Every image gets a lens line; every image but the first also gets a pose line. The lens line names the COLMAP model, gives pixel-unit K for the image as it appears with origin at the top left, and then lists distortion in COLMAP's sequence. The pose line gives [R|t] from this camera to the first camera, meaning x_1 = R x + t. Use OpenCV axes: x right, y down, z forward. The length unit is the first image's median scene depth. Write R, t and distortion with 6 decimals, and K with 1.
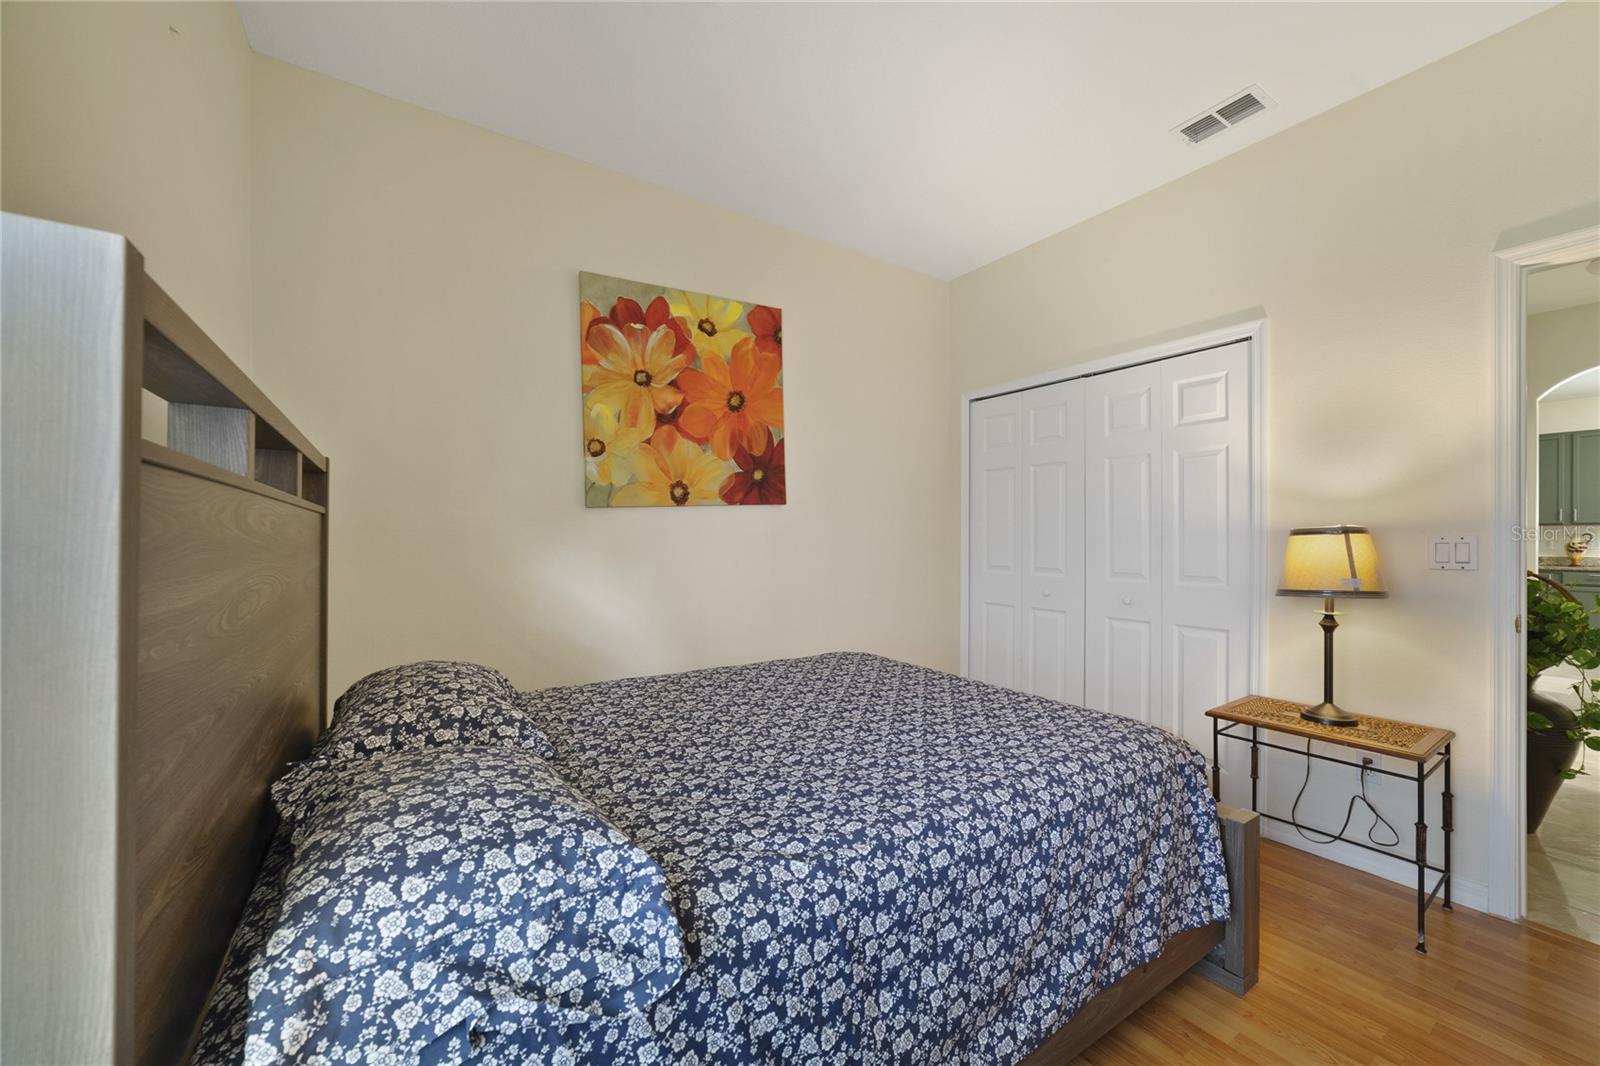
lens RADIAL K [[612.5, 0, 796.1], [0, 612.5, 531.0], [0, 0, 1]] dist [-0.014380, 0.002689]
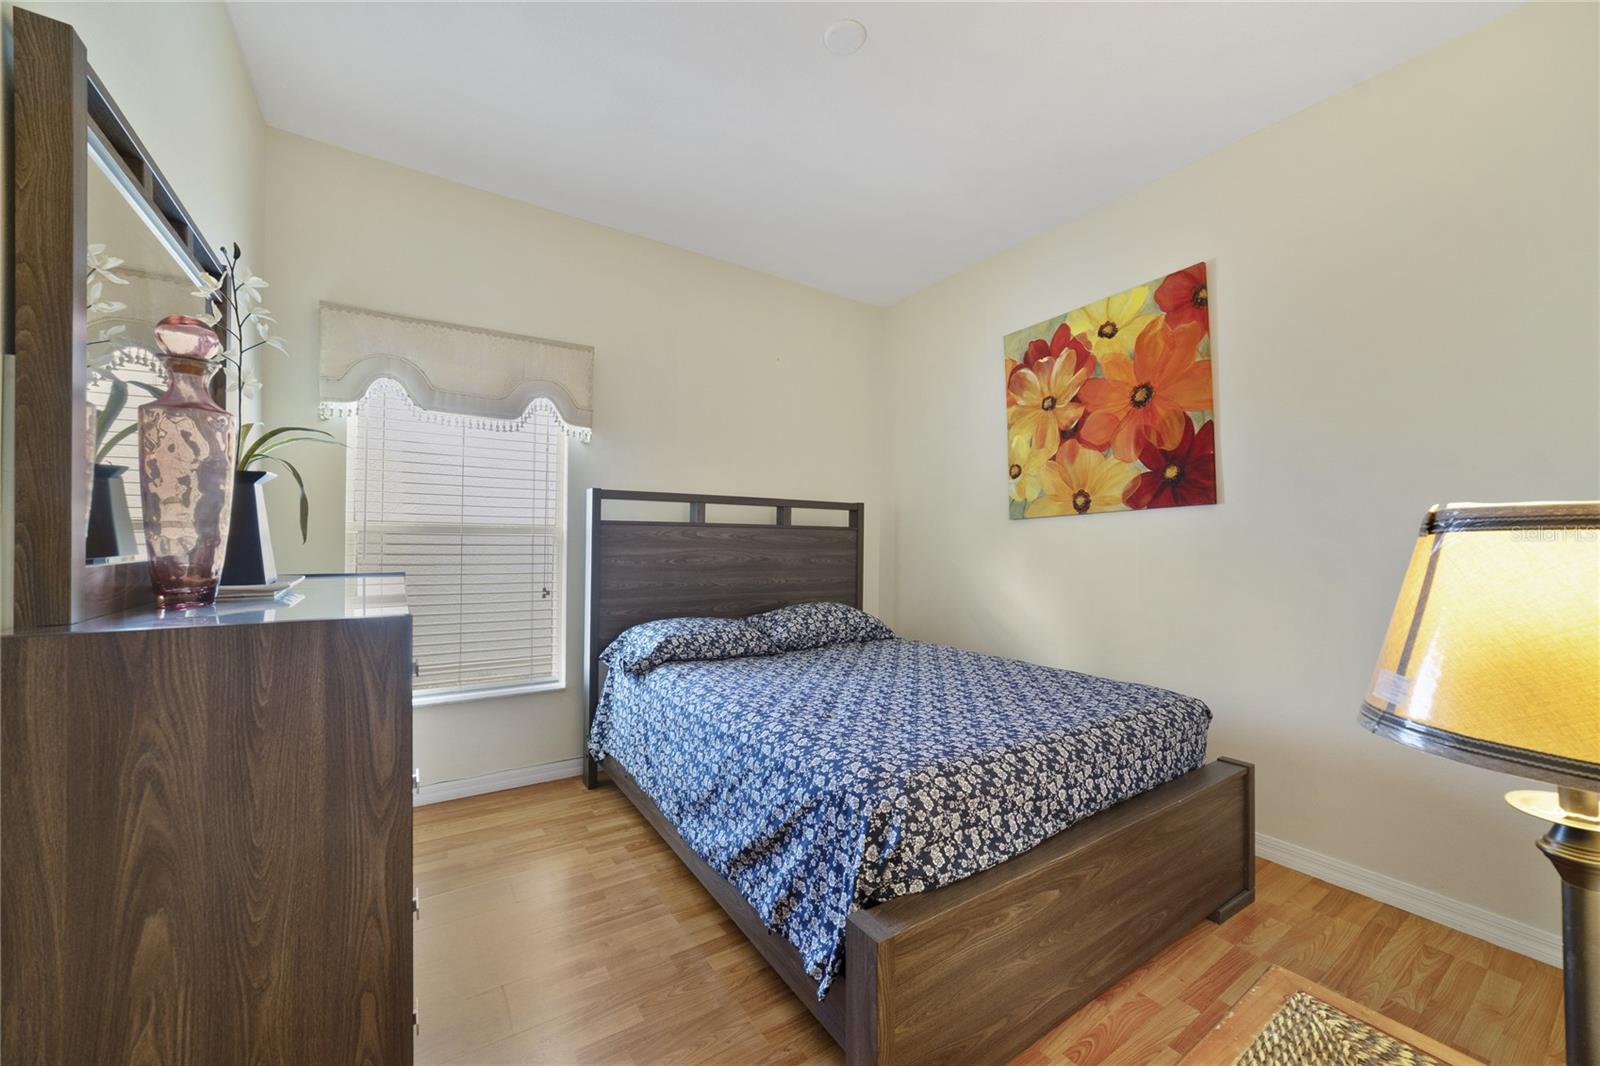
lens RADIAL K [[612.5, 0, 799.7], [0, 612.5, 536.2], [0, 0, 1]] dist [-0.014380, 0.002689]
pose [[0.015269, -0.006784, -0.999860, 0.842717], [0.003096, 0.999973, -0.006737, 0.002914], [0.999879, -0.002993, 0.015290, 0.498802]]
